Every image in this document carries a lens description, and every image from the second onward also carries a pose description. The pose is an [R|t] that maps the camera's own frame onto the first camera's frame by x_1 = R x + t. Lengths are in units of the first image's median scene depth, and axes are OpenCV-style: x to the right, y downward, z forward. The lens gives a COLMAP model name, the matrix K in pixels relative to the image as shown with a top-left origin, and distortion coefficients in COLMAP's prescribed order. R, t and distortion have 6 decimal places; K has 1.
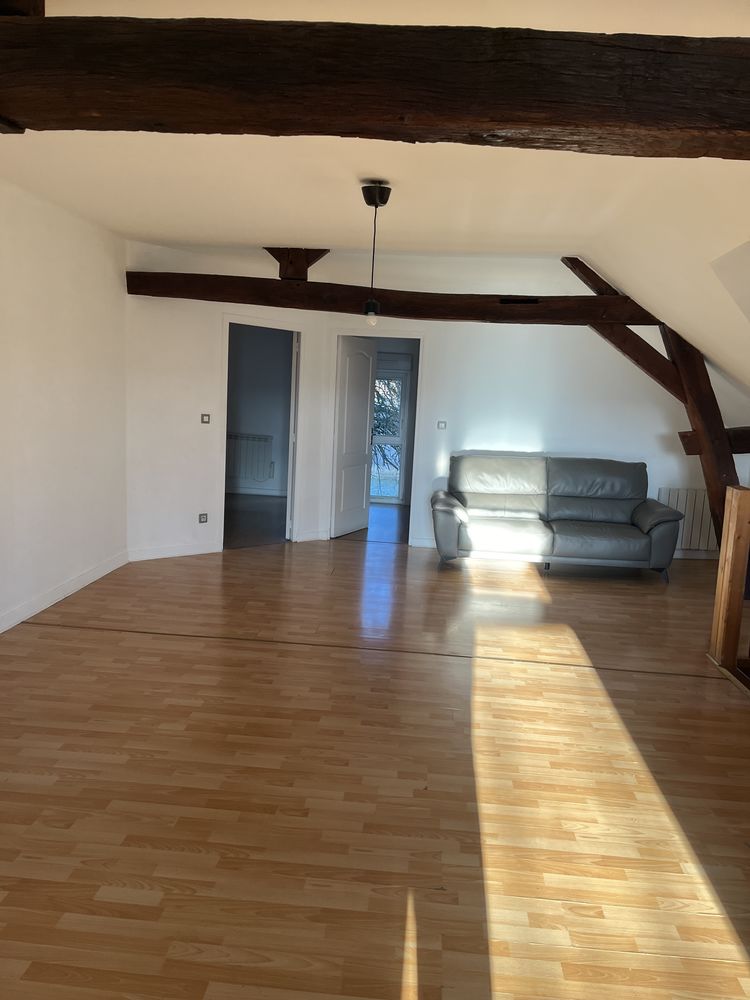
lens RADIAL K [[760.2, 0, 363.9], [0, 760.2, 504.3], [0, 0, 1]] dist [0.083870, -0.106185]
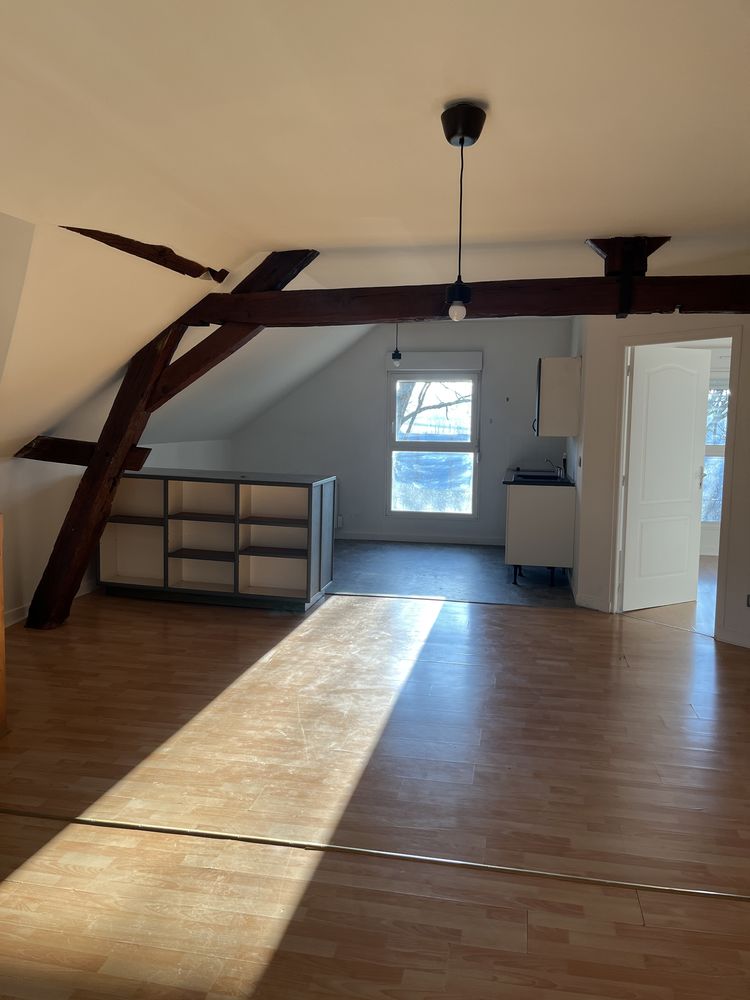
lens RADIAL K [[760.2, 0, 363.9], [0, 760.2, 504.3], [0, 0, 1]] dist [0.083870, -0.106185]
pose [[-0.991276, -0.071159, 0.110939, 0.004617], [-0.039312, 0.963045, 0.266454, -0.270707], [-0.125799, 0.259769, -0.957442, 1.814079]]
